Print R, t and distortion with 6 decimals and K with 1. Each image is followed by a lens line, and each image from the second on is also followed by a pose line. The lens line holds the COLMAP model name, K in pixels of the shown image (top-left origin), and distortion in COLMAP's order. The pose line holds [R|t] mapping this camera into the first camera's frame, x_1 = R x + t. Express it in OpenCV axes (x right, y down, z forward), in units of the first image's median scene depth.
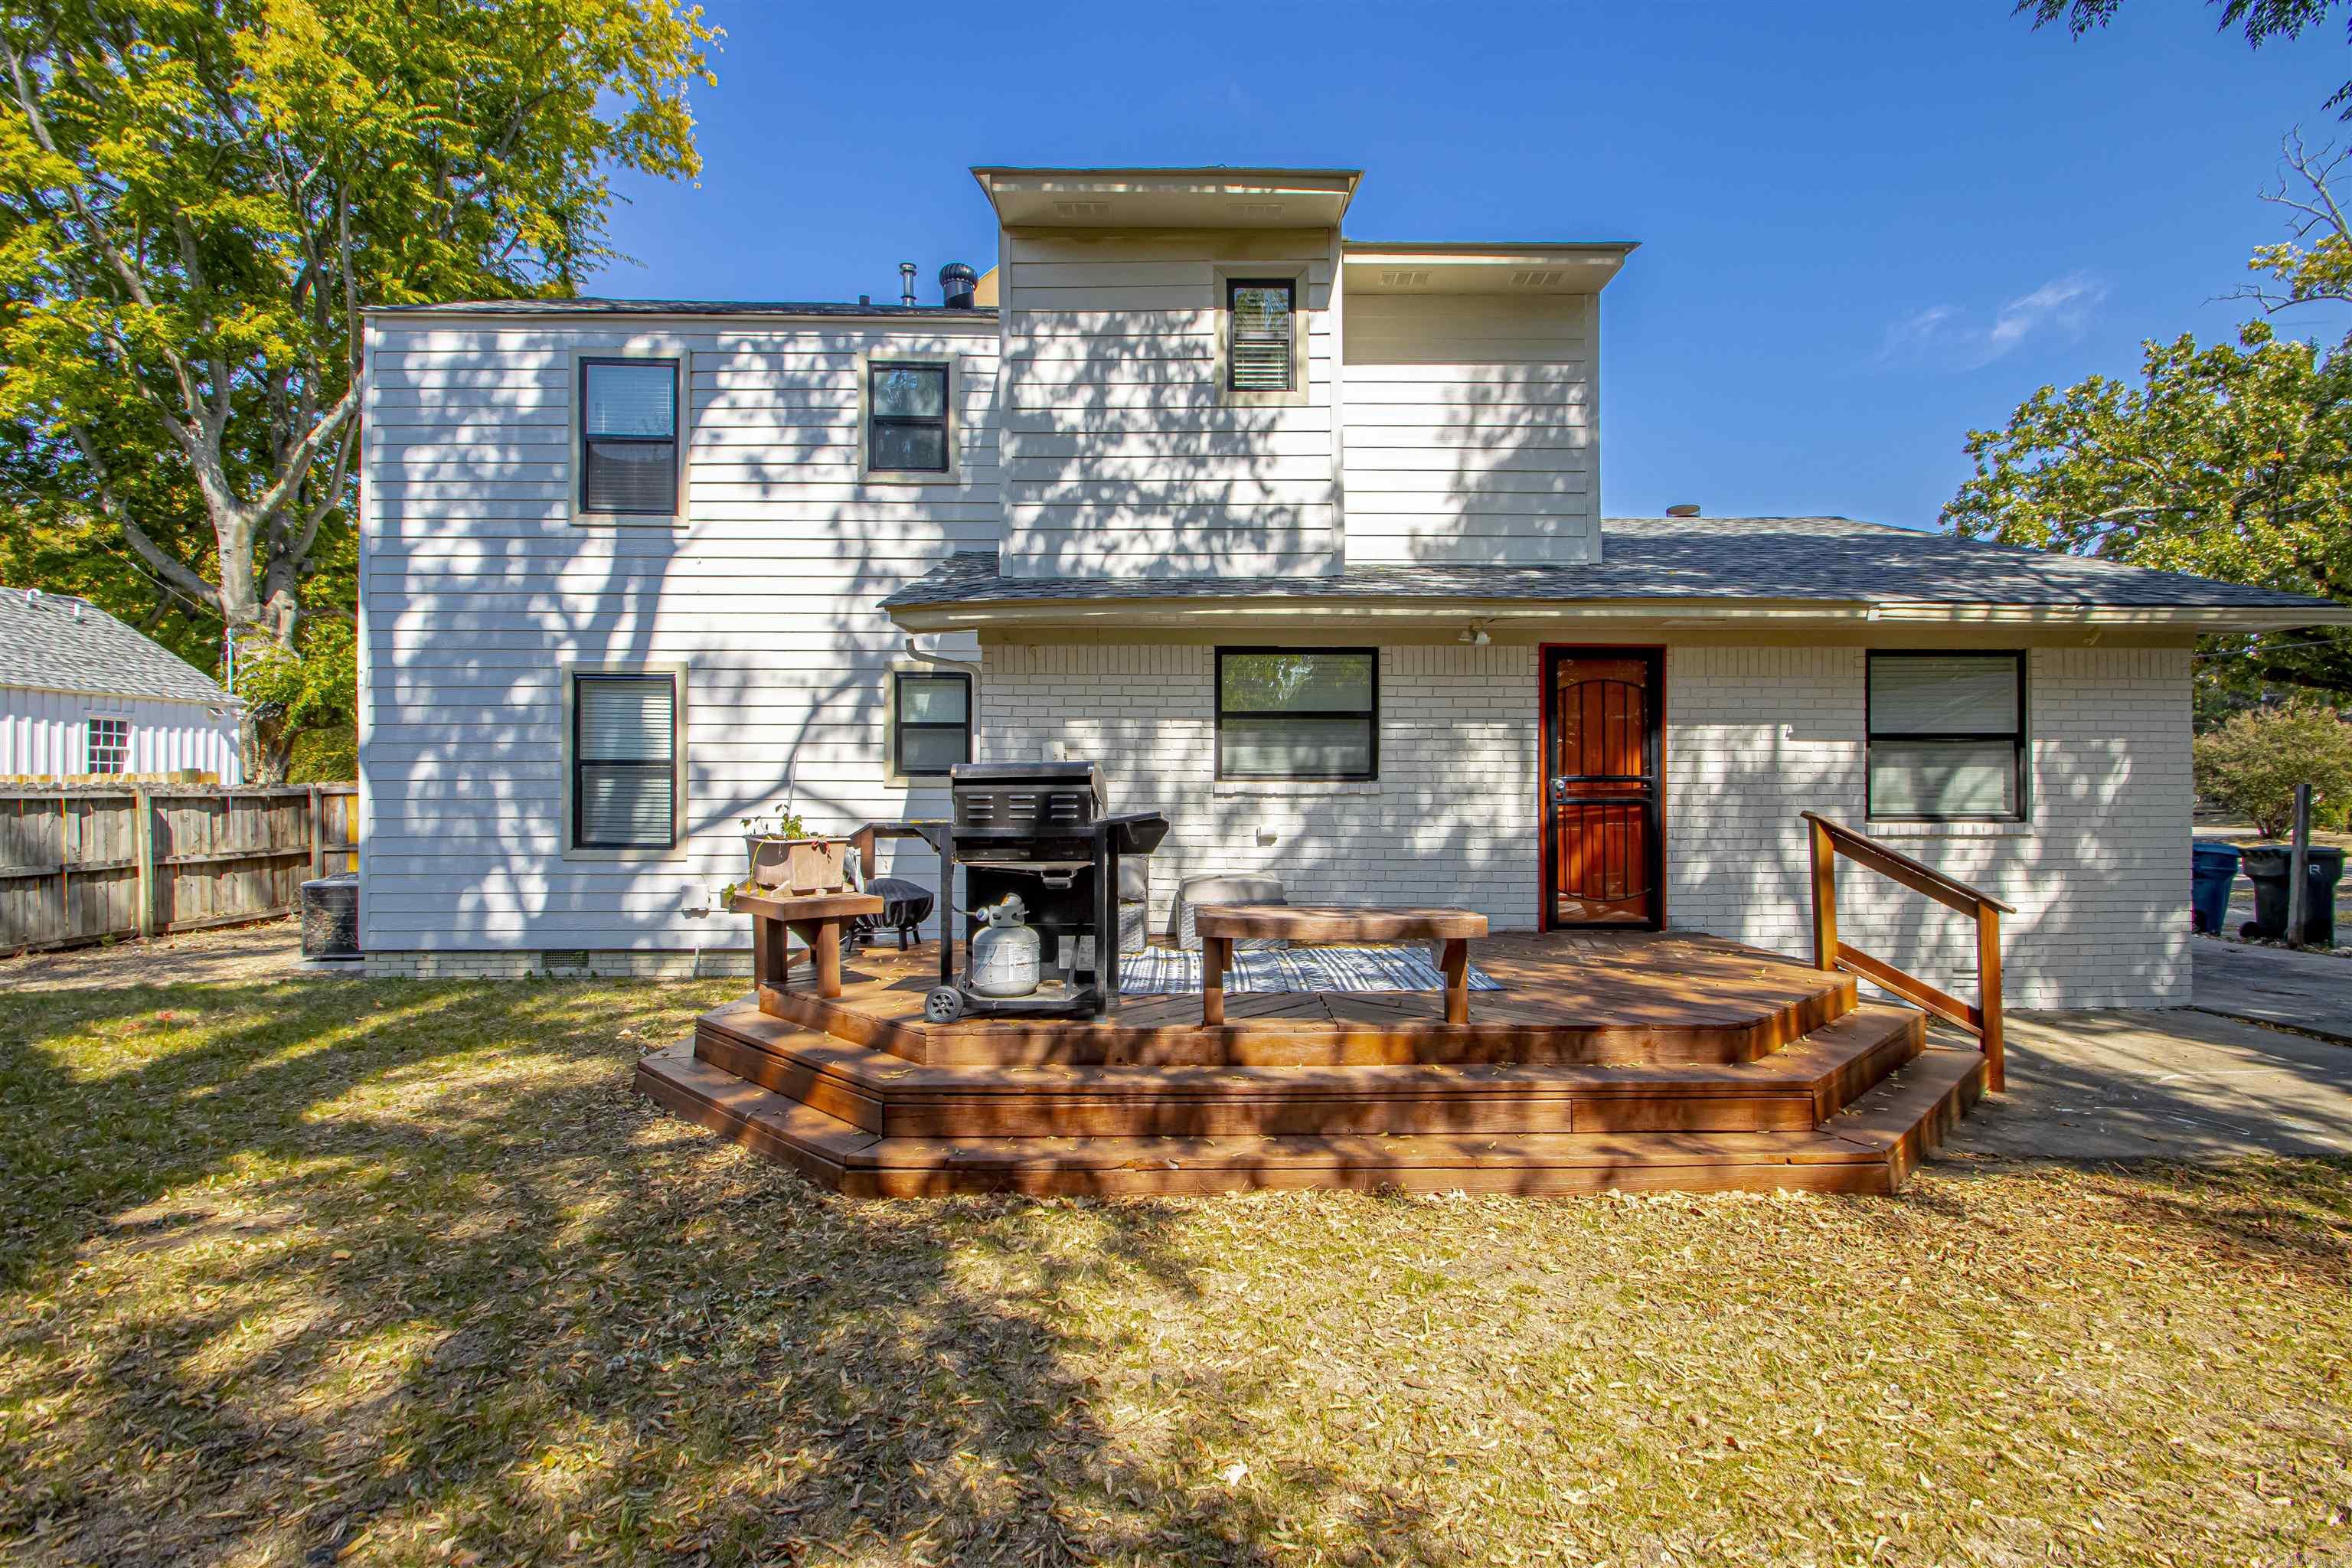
lens RADIAL K [[1121.8, 0, 1199.0], [0, 1121.8, 793.5], [0, 0, 1]] dist [0.027023, -0.019937]
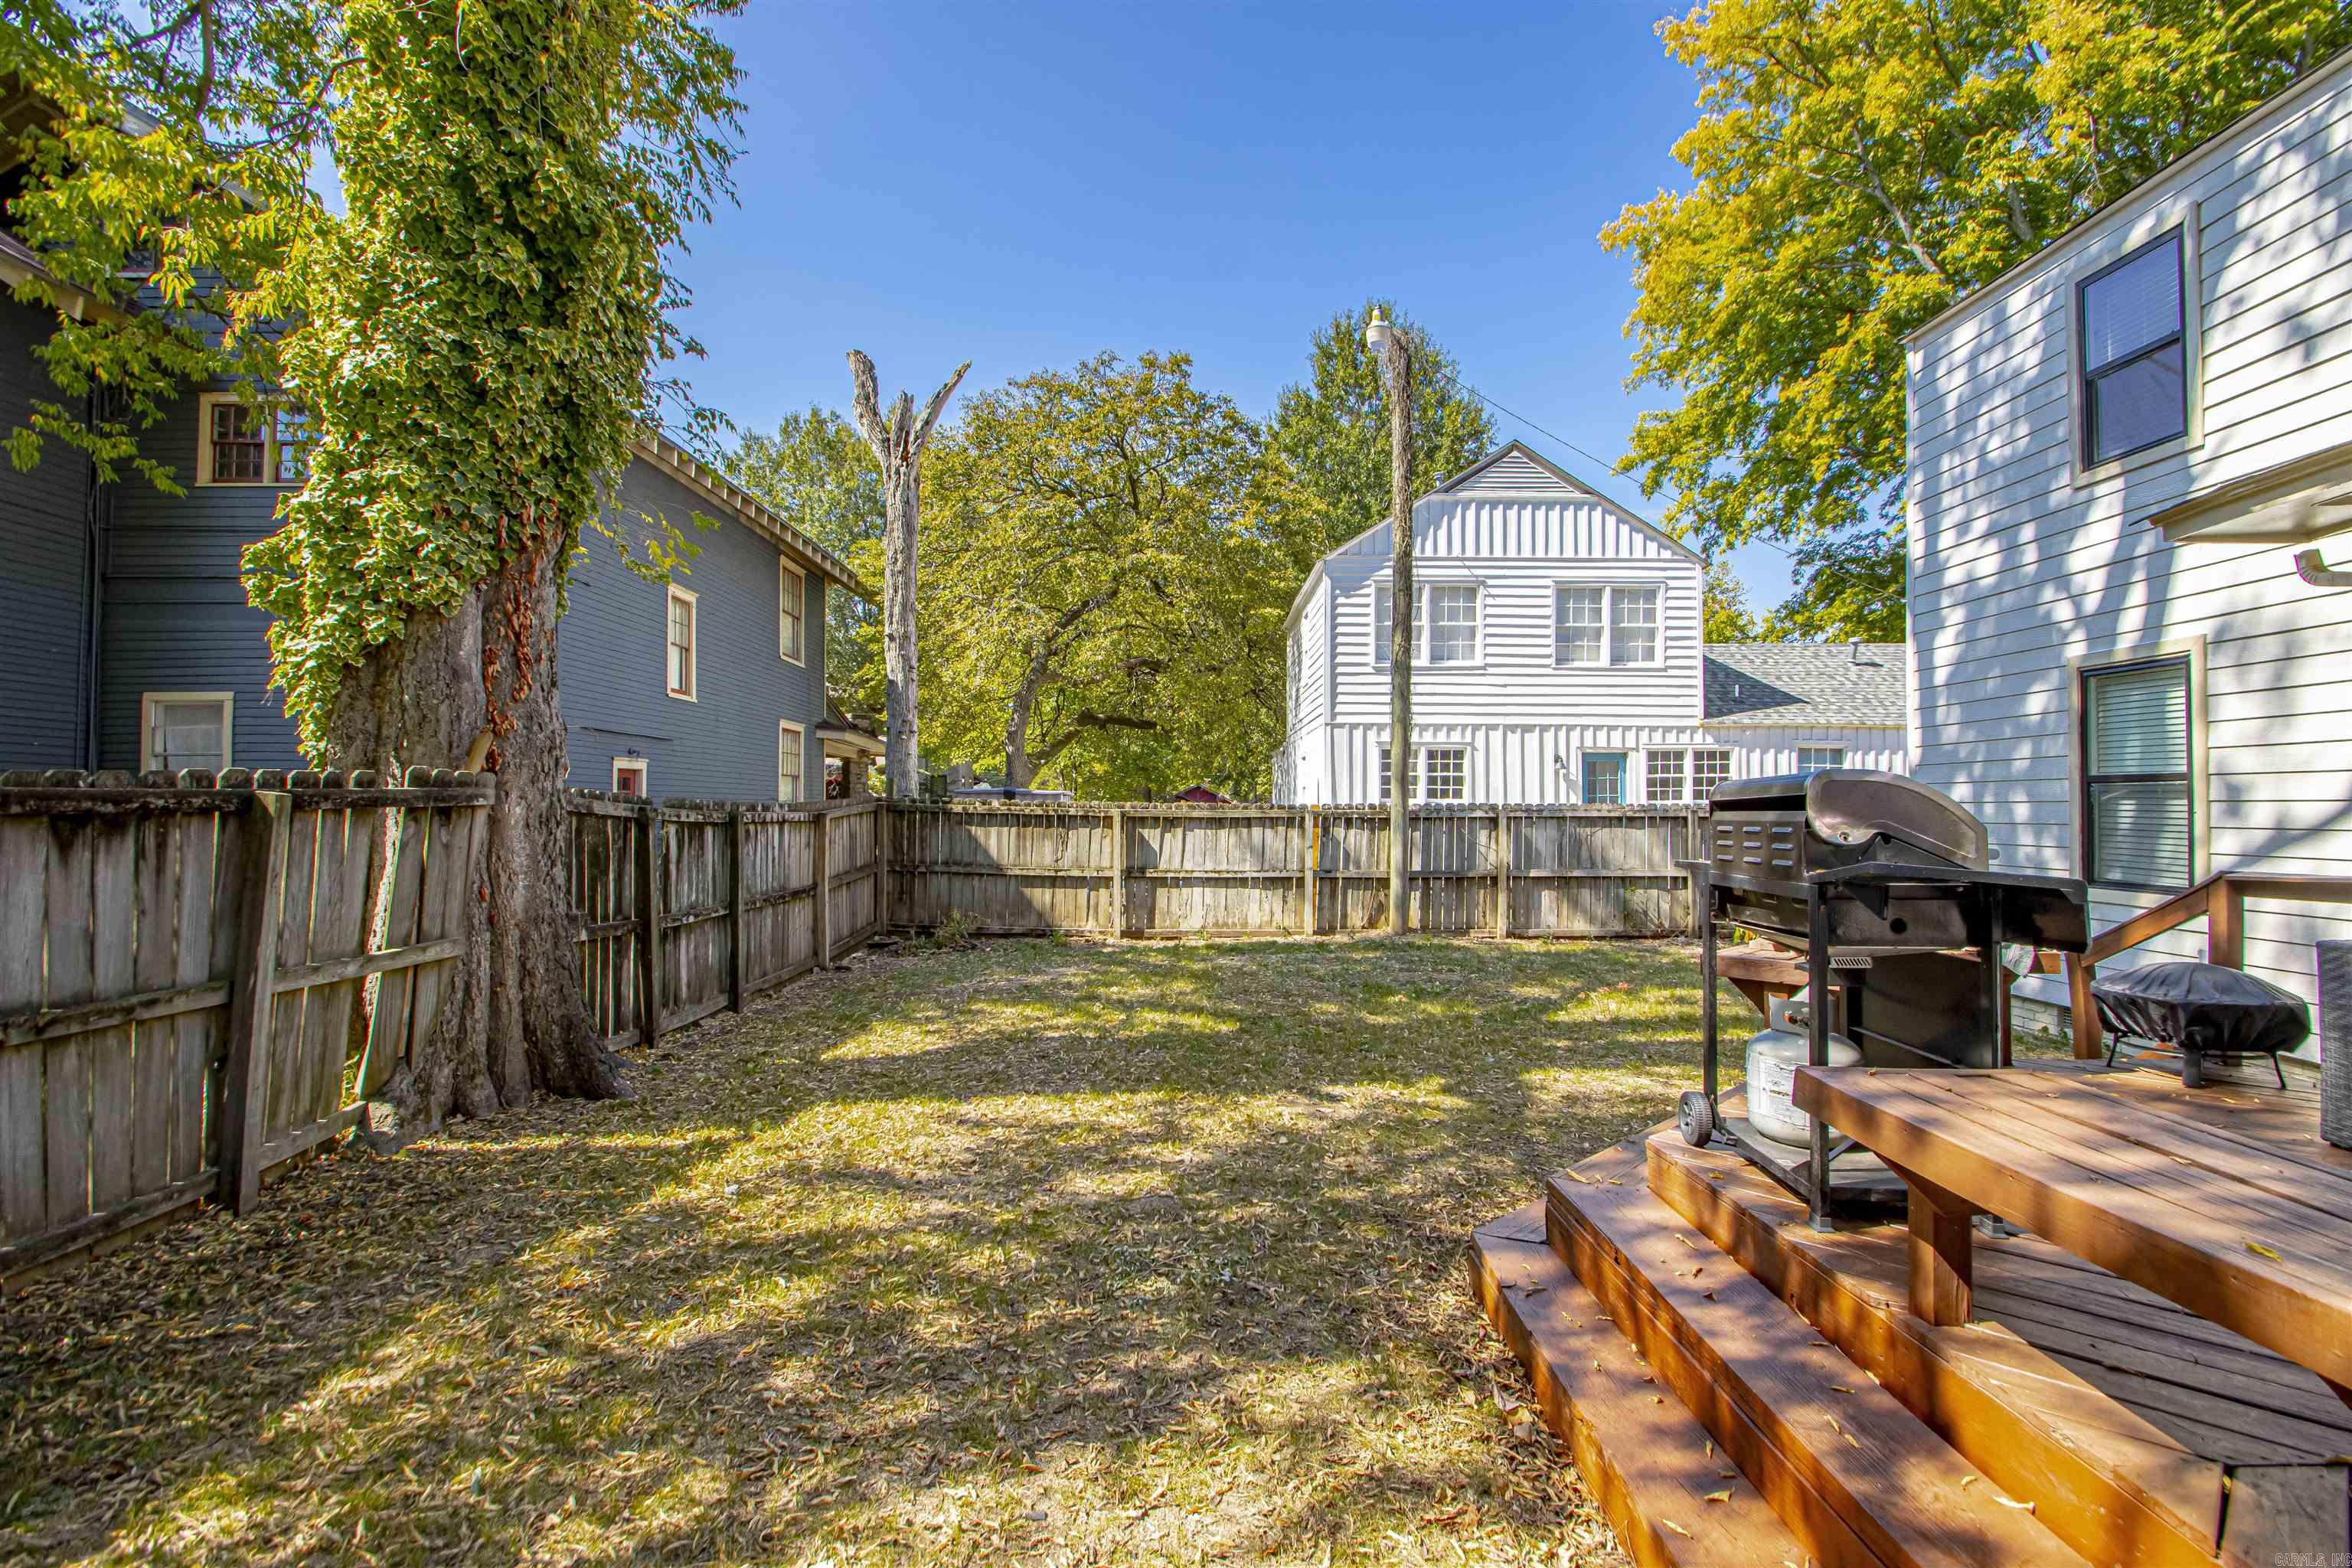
lens RADIAL K [[1121.8, 0, 1195.7], [0, 1121.8, 776.7], [0, 0, 1]] dist [0.027023, -0.019937]
pose [[-0.041091, -0.025728, -0.998824, 0.282759], [-0.006367, 0.999655, -0.025487, -0.005060], [0.999135, 0.005313, -0.041241, 0.398873]]
